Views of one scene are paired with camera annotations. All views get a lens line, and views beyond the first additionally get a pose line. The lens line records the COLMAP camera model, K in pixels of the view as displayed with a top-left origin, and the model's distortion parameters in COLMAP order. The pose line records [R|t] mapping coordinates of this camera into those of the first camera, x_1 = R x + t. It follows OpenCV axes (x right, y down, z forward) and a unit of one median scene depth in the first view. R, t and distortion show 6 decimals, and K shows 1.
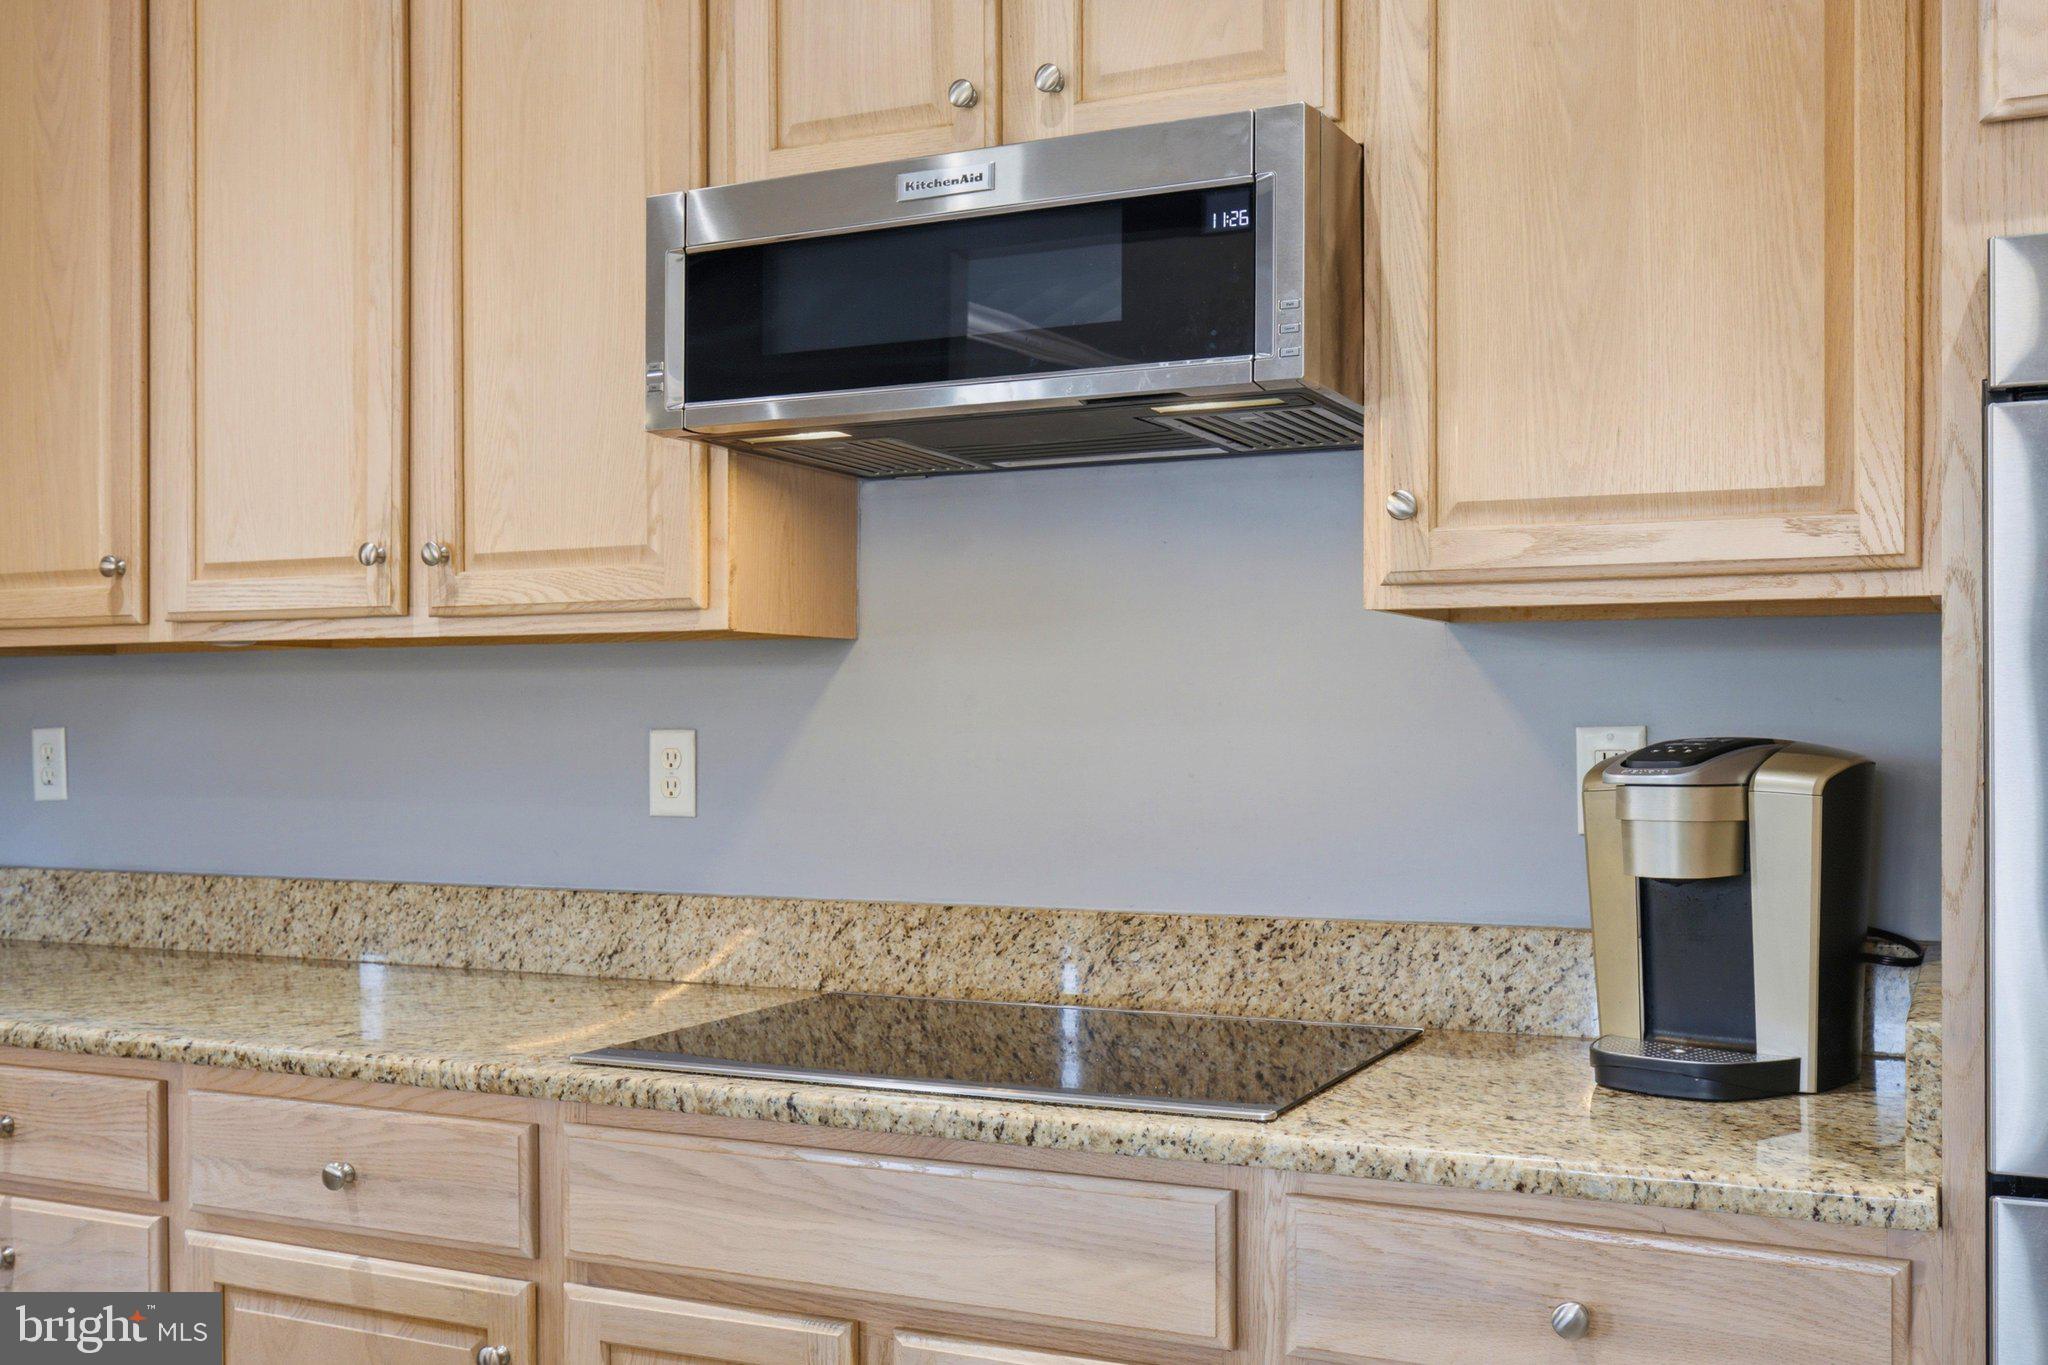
lens RADIAL K [[2026.7, 0, 1160.6], [0, 2026.7, 730.6], [0, 0, 1]] dist [-0.010345, -0.002389]
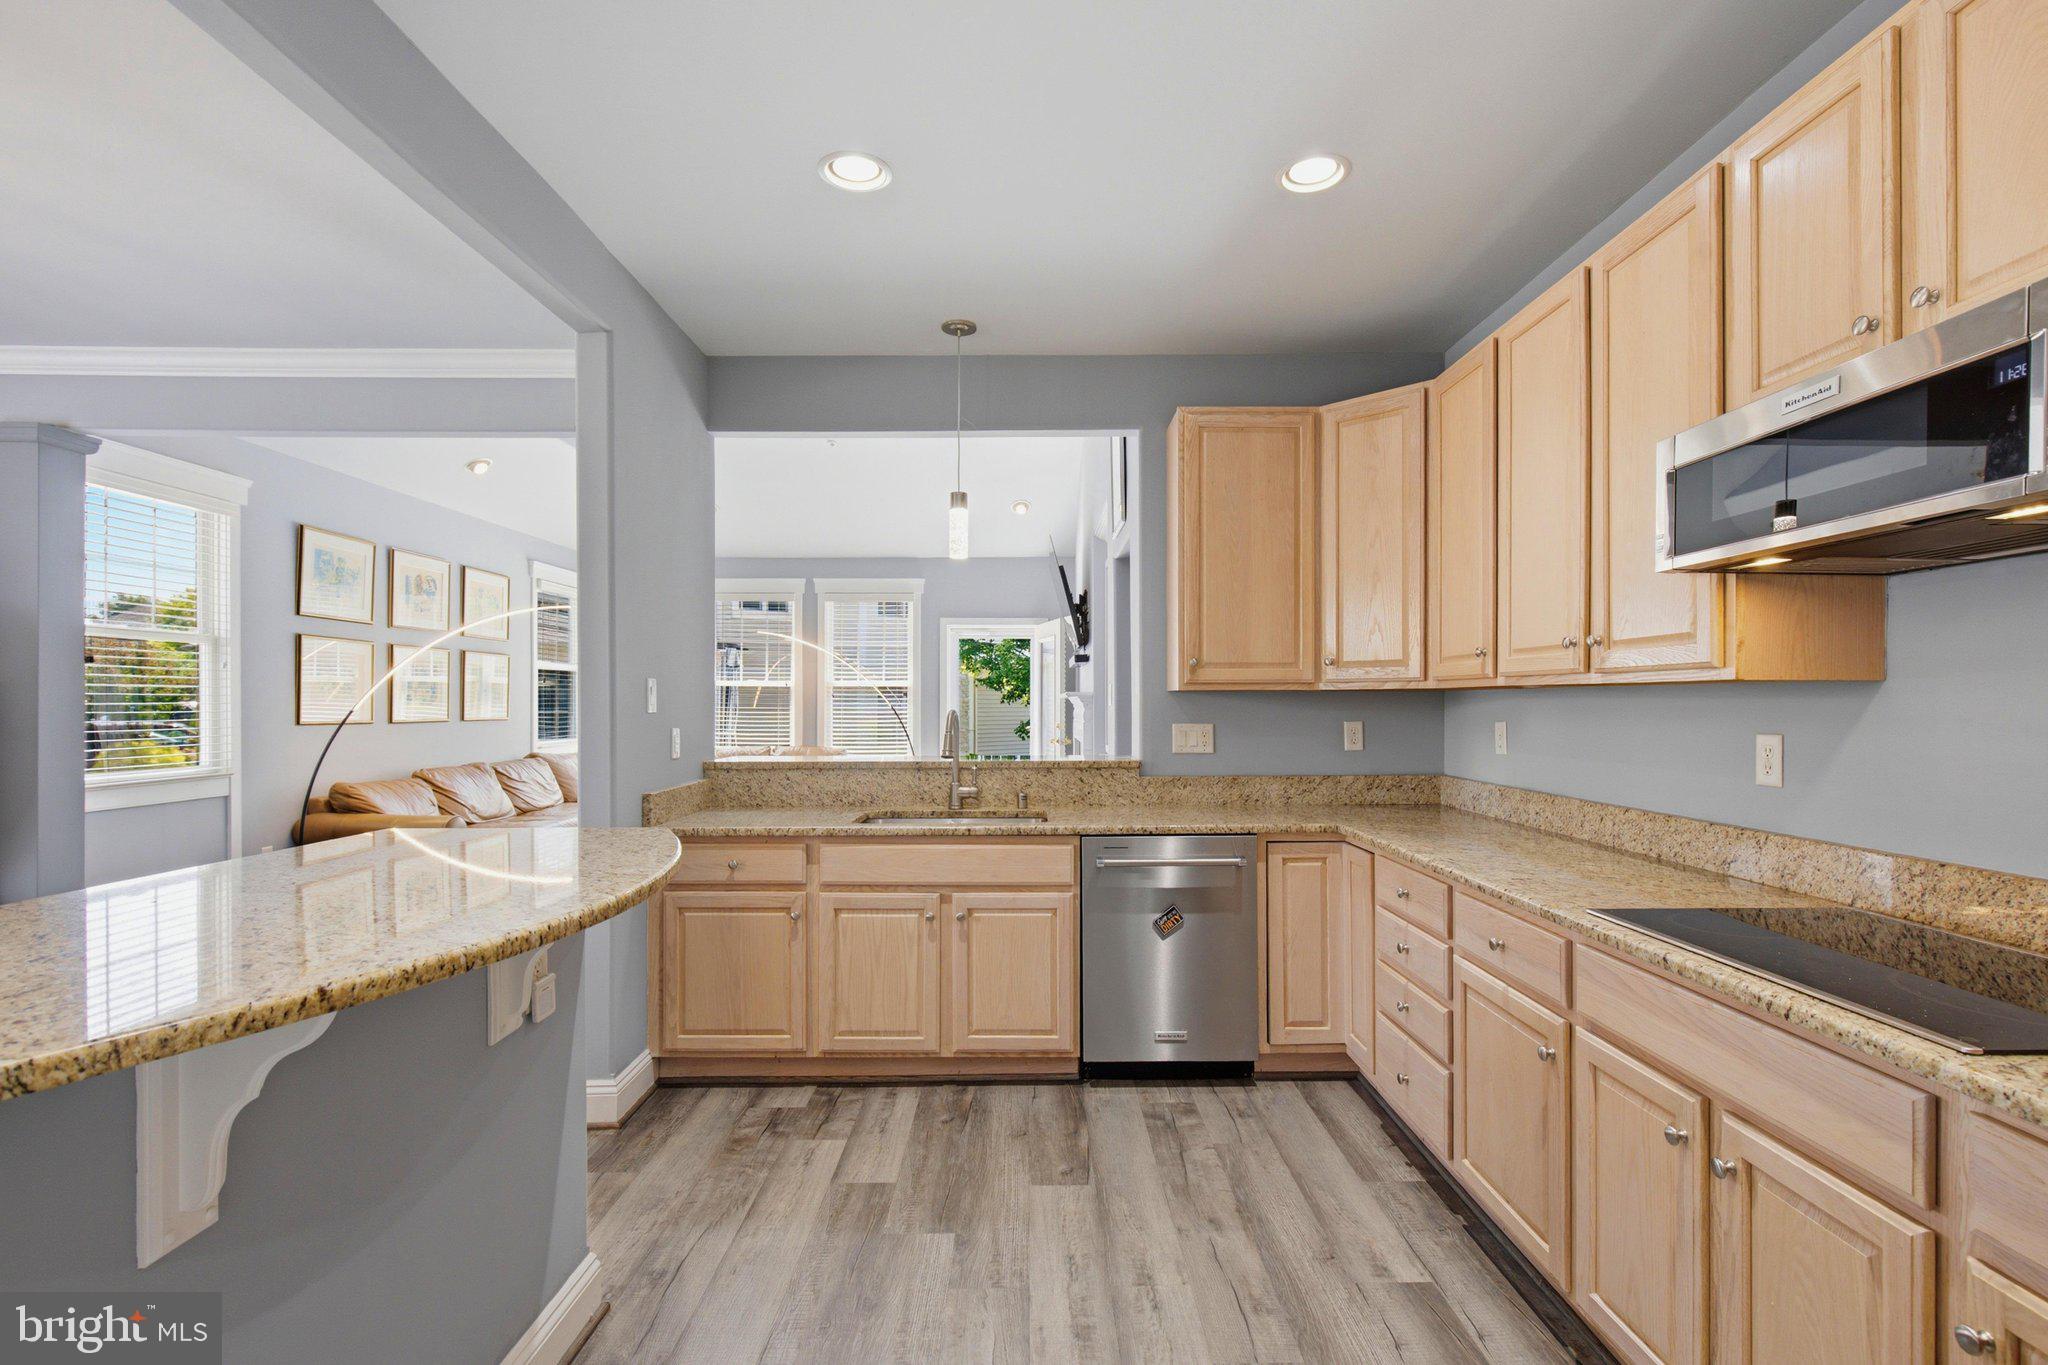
lens RADIAL K [[954.3, 0, 984.9], [0, 954.3, 697.0], [0, 0, 1]] dist [-0.000413, -0.000621]
pose [[0.380060, -0.002724, -0.924958, 0.272454], [-0.007269, 0.999956, -0.005932, -0.024450], [0.924933, 0.008978, 0.380023, 0.109116]]
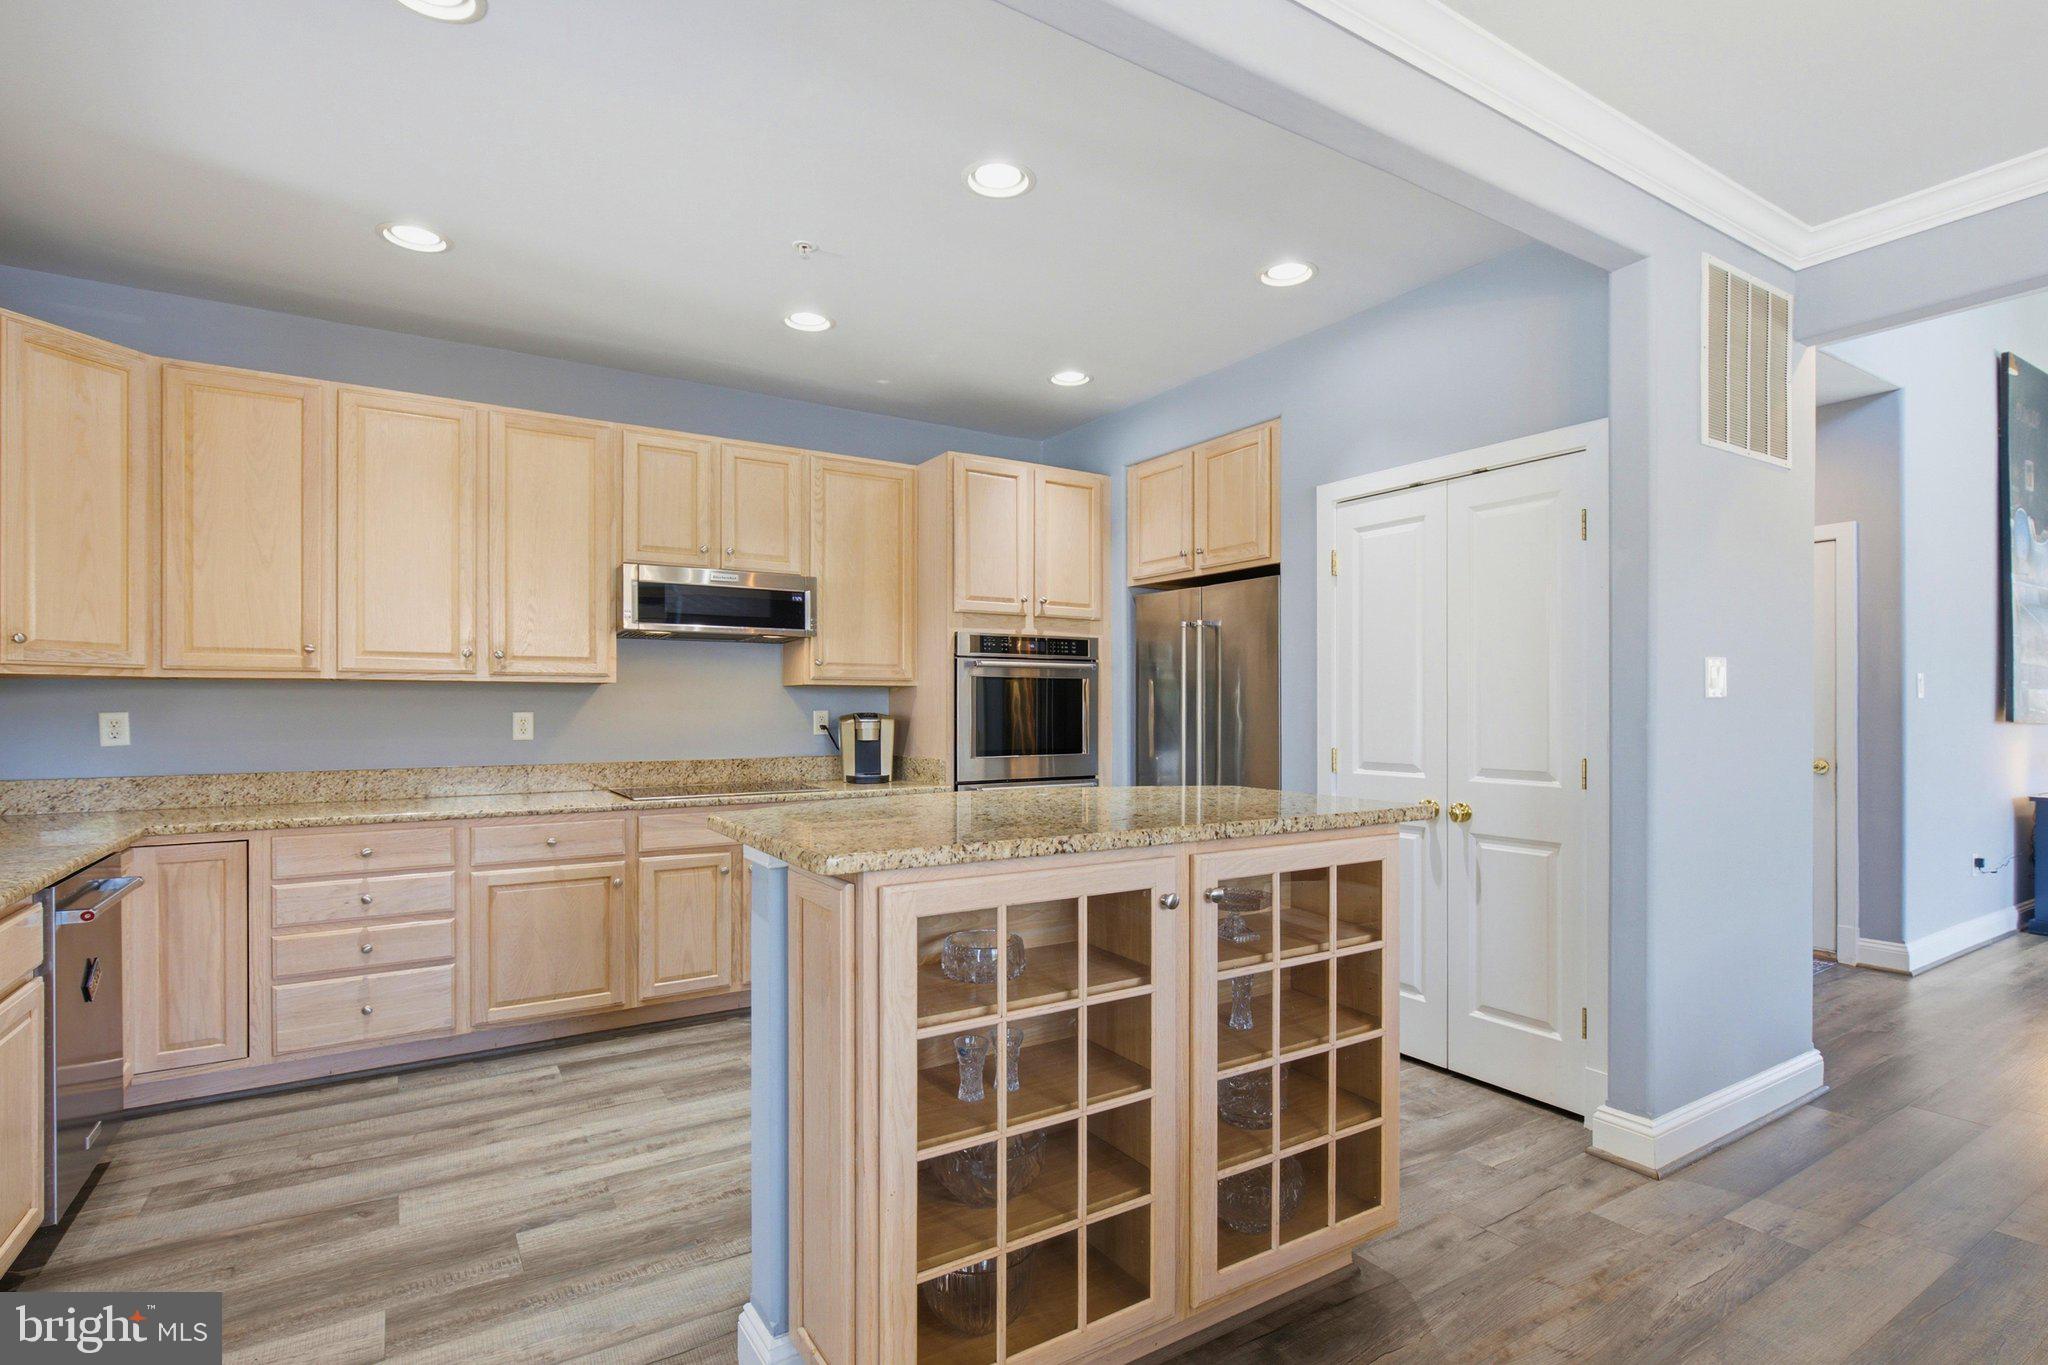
lens RADIAL K [[954.3, 0, 984.9], [0, 954.3, 697.0], [0, 0, 1]] dist [-0.000413, -0.000621]
pose [[0.596161, 0.011330, 0.802785, -1.101128], [0.004224, 0.999842, -0.017248, 0.005634], [-0.802854, 0.013674, 0.596019, -0.472630]]
